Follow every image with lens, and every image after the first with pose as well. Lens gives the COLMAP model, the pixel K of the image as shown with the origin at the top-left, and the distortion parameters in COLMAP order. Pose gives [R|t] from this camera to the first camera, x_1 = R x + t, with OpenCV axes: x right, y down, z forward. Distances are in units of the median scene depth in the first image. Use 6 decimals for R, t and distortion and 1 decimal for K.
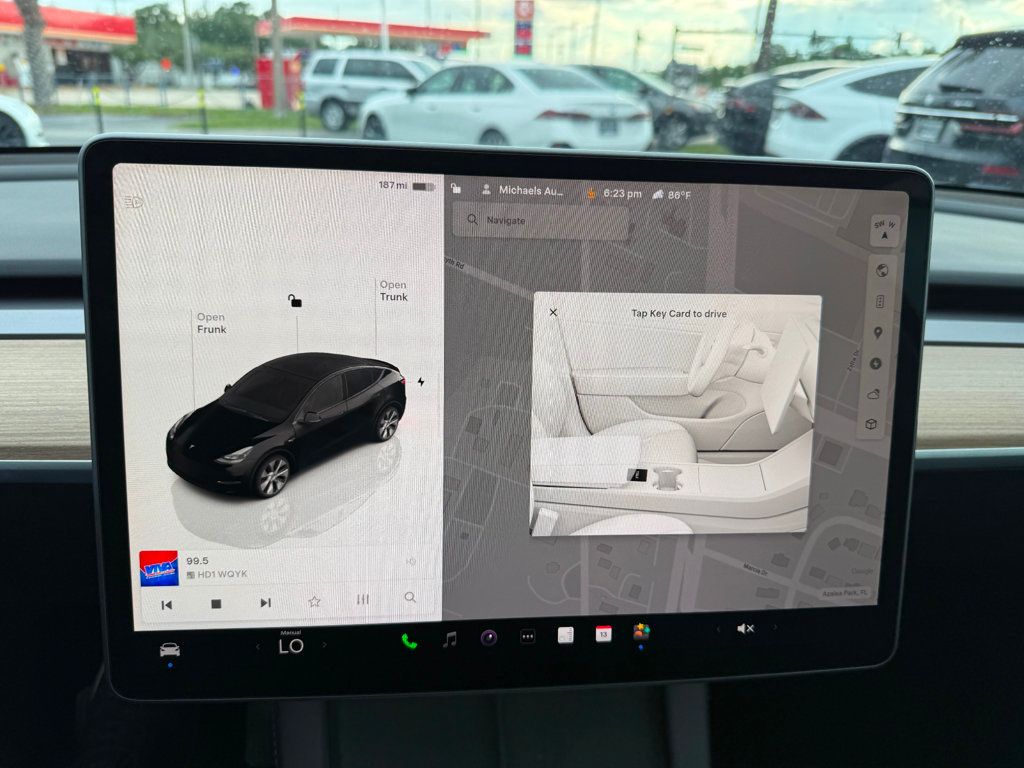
lens RADIAL K [[741.9, 0, 514.3], [0, 741.9, 379.3], [0, 0, 1]] dist [0.006194, -0.010827]
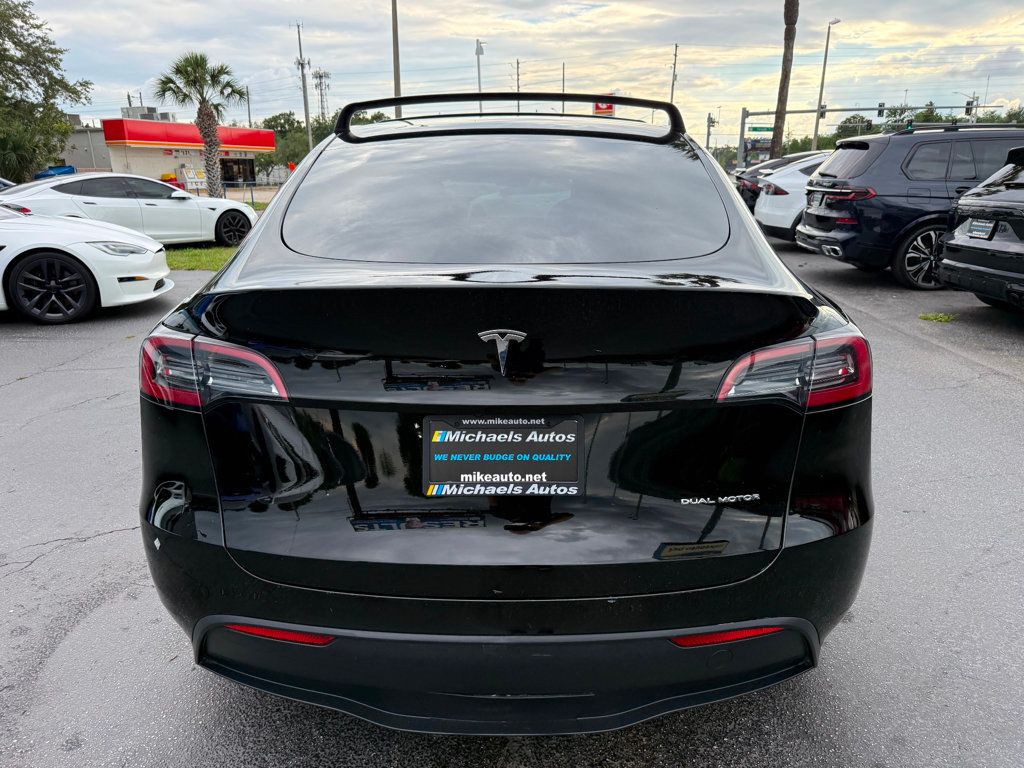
lens RADIAL K [[741.9, 0, 510.2], [0, 741.9, 409.0], [0, 0, 1]] dist [0.006194, -0.010827]
pose [[0.992239, -0.005317, -0.124235, 0.055921], [-0.002557, 0.998002, -0.063136, 0.146201], [0.124323, 0.062964, 0.990242, -0.441015]]
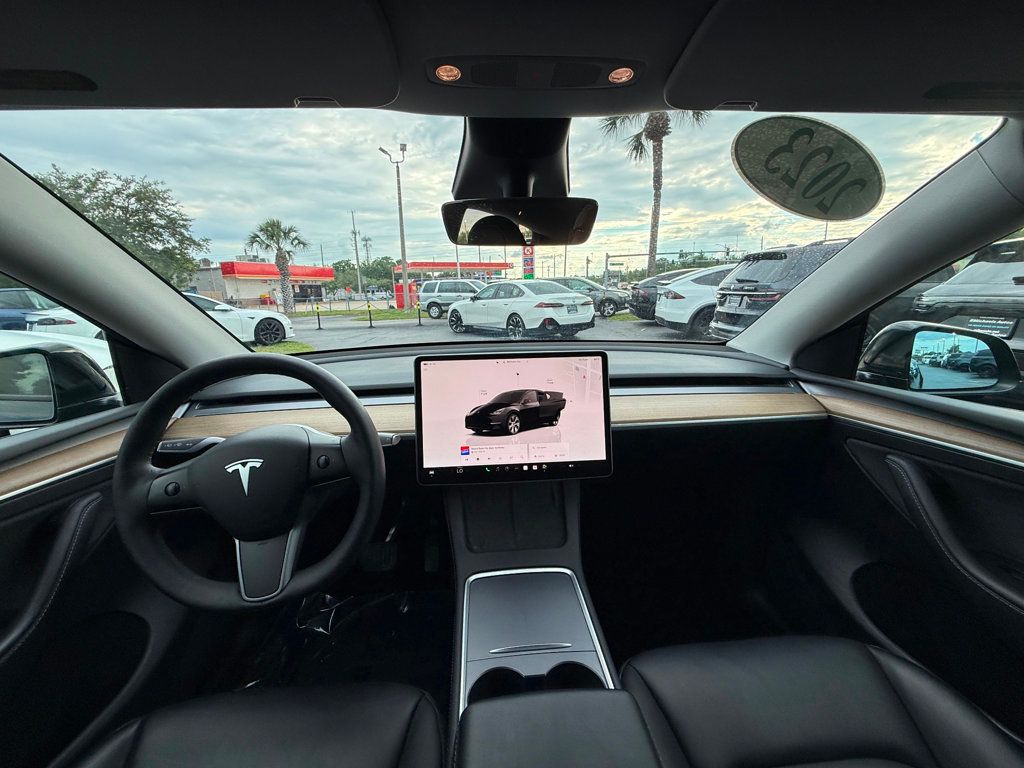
lens RADIAL K [[409.2, 0, 513.3], [0, 409.2, 375.7], [0, 0, 1]] dist [0.002818, -0.001179]
pose [[0.997750, -0.052954, -0.041116, 0.005577], [0.045474, 0.985188, -0.165341, 0.009944], [0.049262, 0.163099, 0.985379, -0.059877]]
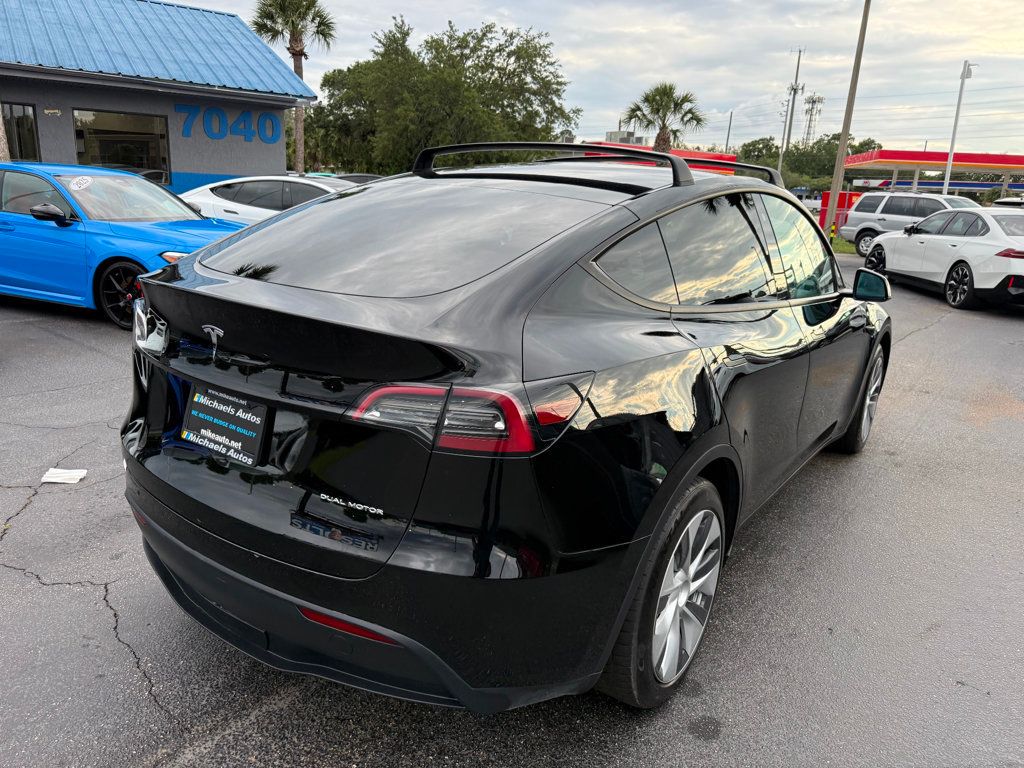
lens RADIAL K [[741.9, 0, 498.0], [0, 741.9, 402.8], [0, 0, 1]] dist [0.006194, -0.010827]
pose [[0.740582, 0.191770, -0.644020, 0.235694], [-0.265206, 0.964025, -0.017912, 0.122813], [0.617417, 0.184063, 0.764799, -0.395265]]
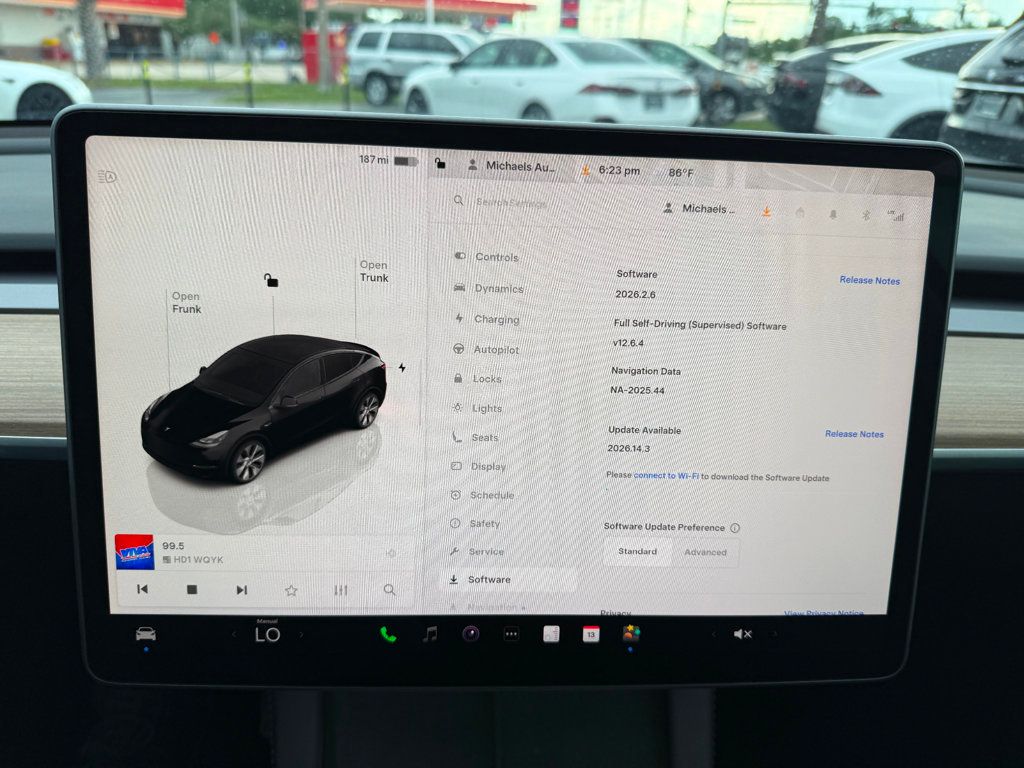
lens RADIAL K [[741.9, 0, 515.2], [0, 741.9, 378.6], [0, 0, 1]] dist [0.006194, -0.010827]
pose [[0.998452, 0.022152, -0.051014, 0.002964], [-0.020661, 0.999349, 0.029567, -0.000579], [0.051636, -0.028468, 0.998260, 0.002271]]
